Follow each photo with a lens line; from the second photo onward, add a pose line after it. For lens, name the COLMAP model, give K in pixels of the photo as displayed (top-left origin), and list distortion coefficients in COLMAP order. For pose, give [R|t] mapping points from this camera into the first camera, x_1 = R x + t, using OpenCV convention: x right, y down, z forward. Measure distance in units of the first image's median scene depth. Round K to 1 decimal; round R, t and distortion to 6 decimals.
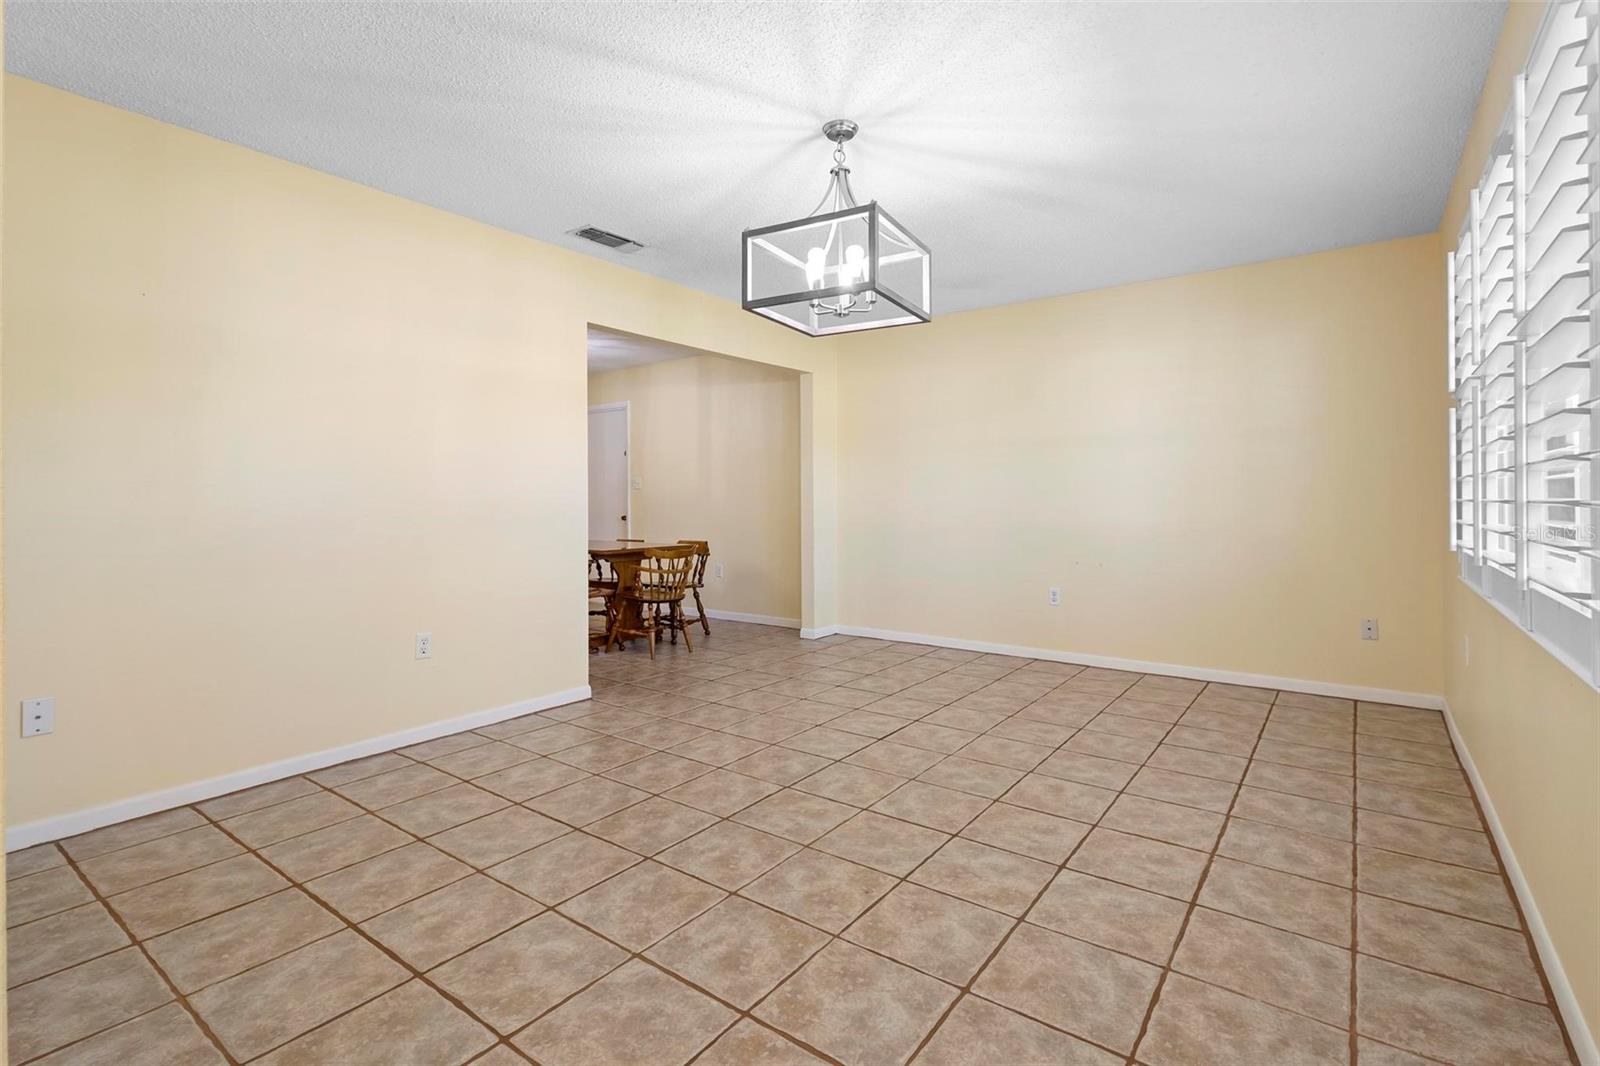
lens RADIAL K [[743.7, 0, 804.6], [0, 743.7, 490.4], [0, 0, 1]] dist [0.010061, -0.001986]
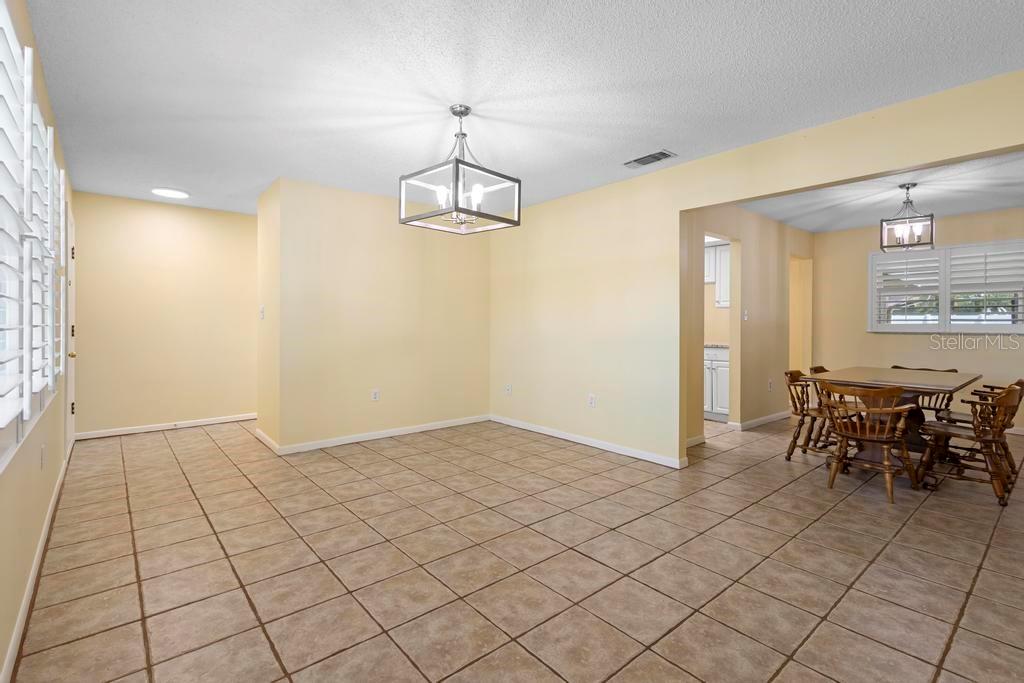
lens RADIAL K [[476.0, 0, 512.9], [0, 476.0, 327.6], [0, 0, 1]] dist [0.010061, -0.001986]
pose [[-0.229540, 0.012844, -0.973214, 1.155274], [0.008895, 0.999899, 0.011098, -0.019477], [0.973258, -0.006109, -0.229631, 1.504966]]
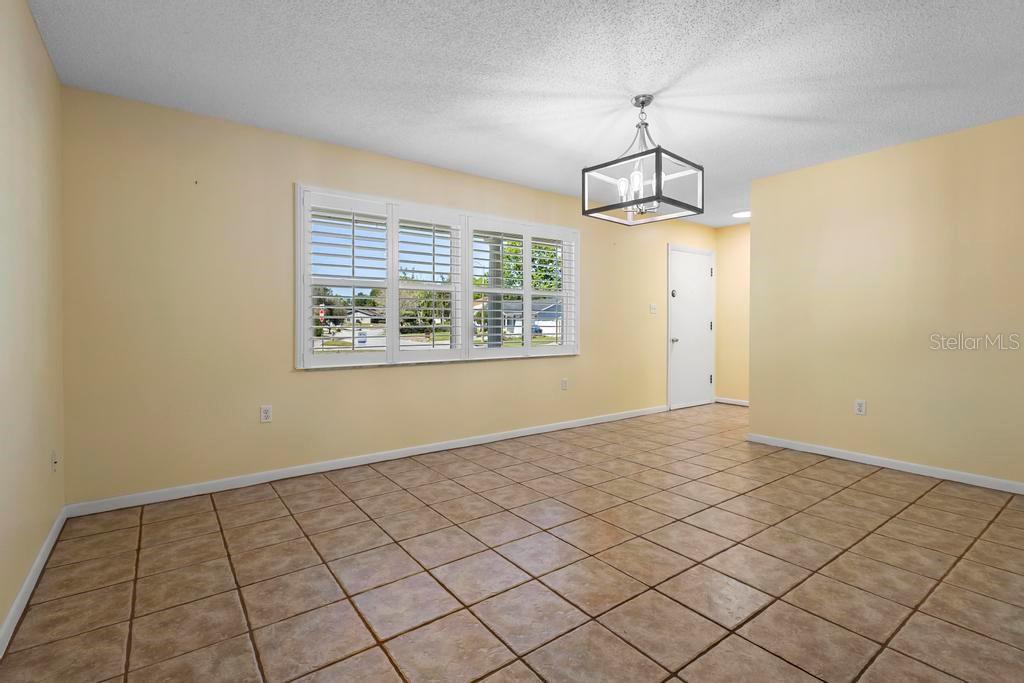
lens RADIAL K [[476.0, 0, 511.4], [0, 476.0, 332.5], [0, 0, 1]] dist [0.010061, -0.001986]
pose [[-0.954711, -0.002071, 0.297529, 0.014524], [-0.000321, 0.999982, 0.005931, 0.022587], [-0.297536, 0.005567, -0.954694, 2.323552]]
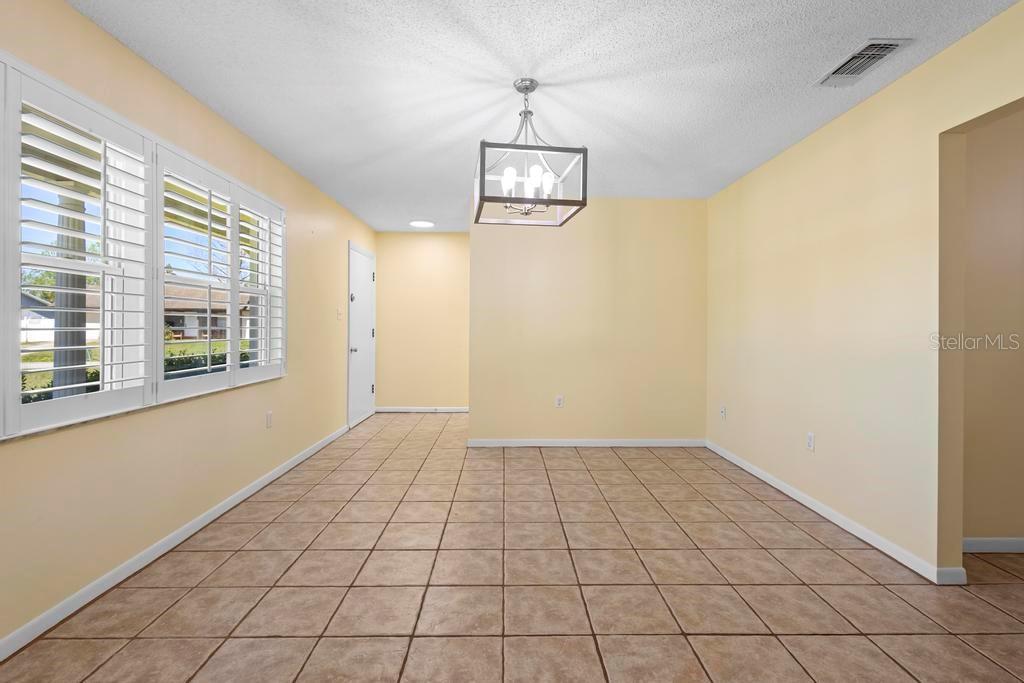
lens RADIAL K [[476.0, 0, 512.3], [0, 476.0, 329.3], [0, 0, 1]] dist [0.010061, -0.001986]
pose [[-0.795704, 0.002633, -0.605680, 0.694429], [0.004424, 0.999989, -0.001465, -0.013360], [0.605670, -0.003845, -0.795707, 1.908665]]
